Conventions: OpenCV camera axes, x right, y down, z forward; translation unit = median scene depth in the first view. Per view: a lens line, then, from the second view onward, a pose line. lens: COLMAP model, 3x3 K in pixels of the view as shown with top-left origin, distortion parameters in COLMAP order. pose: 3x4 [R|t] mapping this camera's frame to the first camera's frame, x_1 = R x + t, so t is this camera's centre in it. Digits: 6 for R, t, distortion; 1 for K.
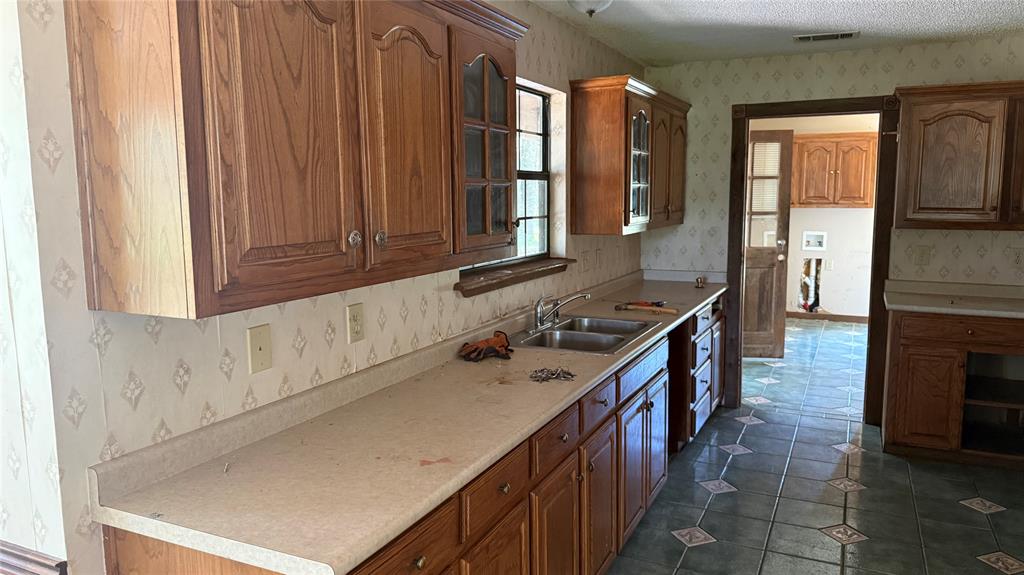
lens RADIAL K [[729.8, 0, 512.0], [0, 729.8, 287.5], [0, 0, 1]] dist [0.110347, -0.148803]
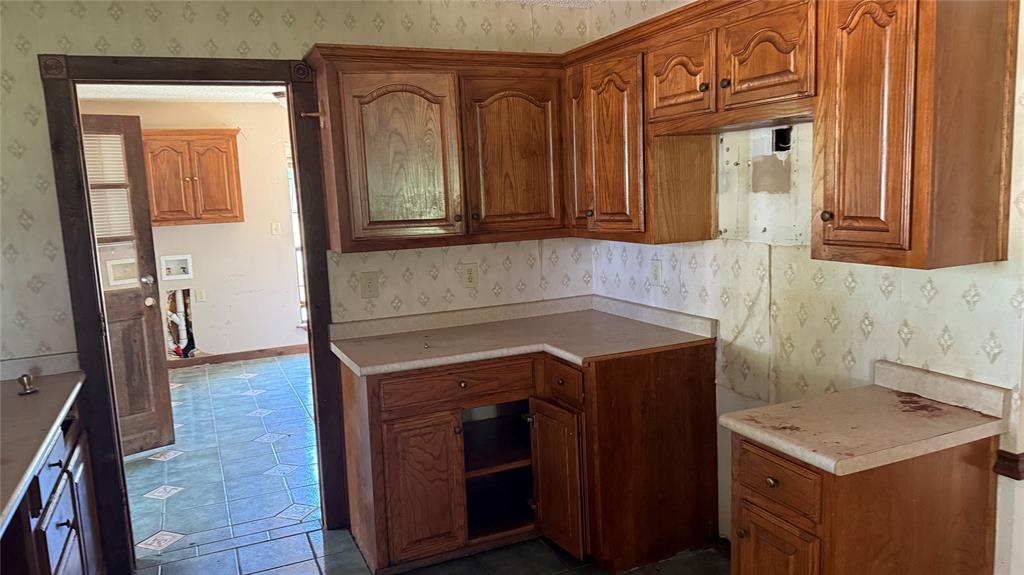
lens RADIAL K [[729.8, 0, 512.0], [0, 729.8, 287.5], [0, 0, 1]] dist [0.110347, -0.148803]
pose [[0.654242, -0.125805, 0.745749, 0.087983], [0.137741, 0.989396, 0.046068, -0.047794], [-0.743637, 0.072580, 0.664633, 0.357015]]
